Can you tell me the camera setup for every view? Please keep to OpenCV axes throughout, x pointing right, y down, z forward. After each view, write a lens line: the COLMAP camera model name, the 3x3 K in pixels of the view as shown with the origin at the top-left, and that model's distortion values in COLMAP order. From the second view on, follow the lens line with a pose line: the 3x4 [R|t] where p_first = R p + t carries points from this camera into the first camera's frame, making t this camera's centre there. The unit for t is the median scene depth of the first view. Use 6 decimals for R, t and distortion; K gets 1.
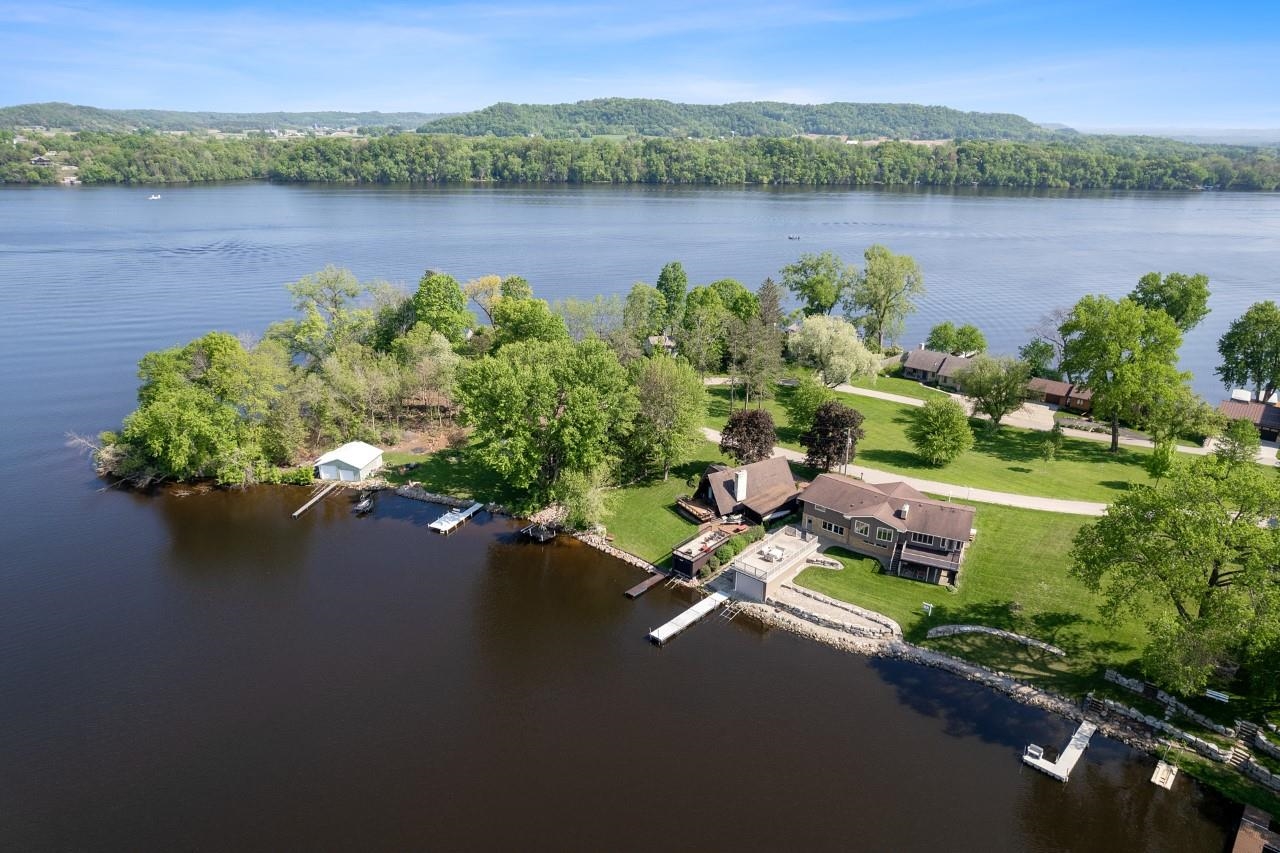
lens RADIAL K [[815.1, 0, 642.0], [0, 815.1, 430.3], [0, 0, 1]] dist [-0.078703, 0.067727]
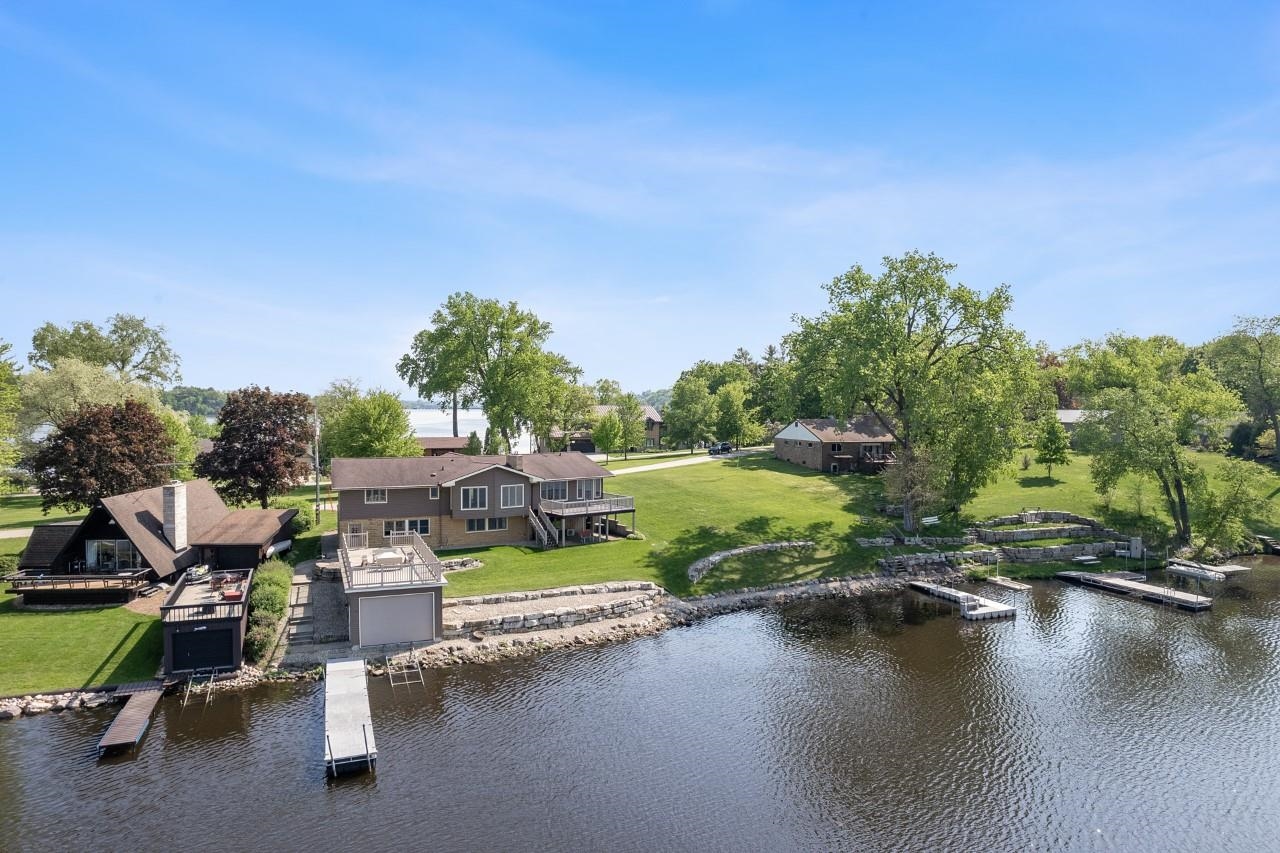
lens RADIAL K [[816.4, 0, 640.0], [0, 816.4, 426.5], [0, 0, 1]] dist [-0.073557, 0.069618]
pose [[0.444810, -0.030413, 0.895109, -0.158692], [0.316079, 0.940446, -0.125117, 0.150538], [-0.837996, 0.338579, 0.427933, 0.523503]]
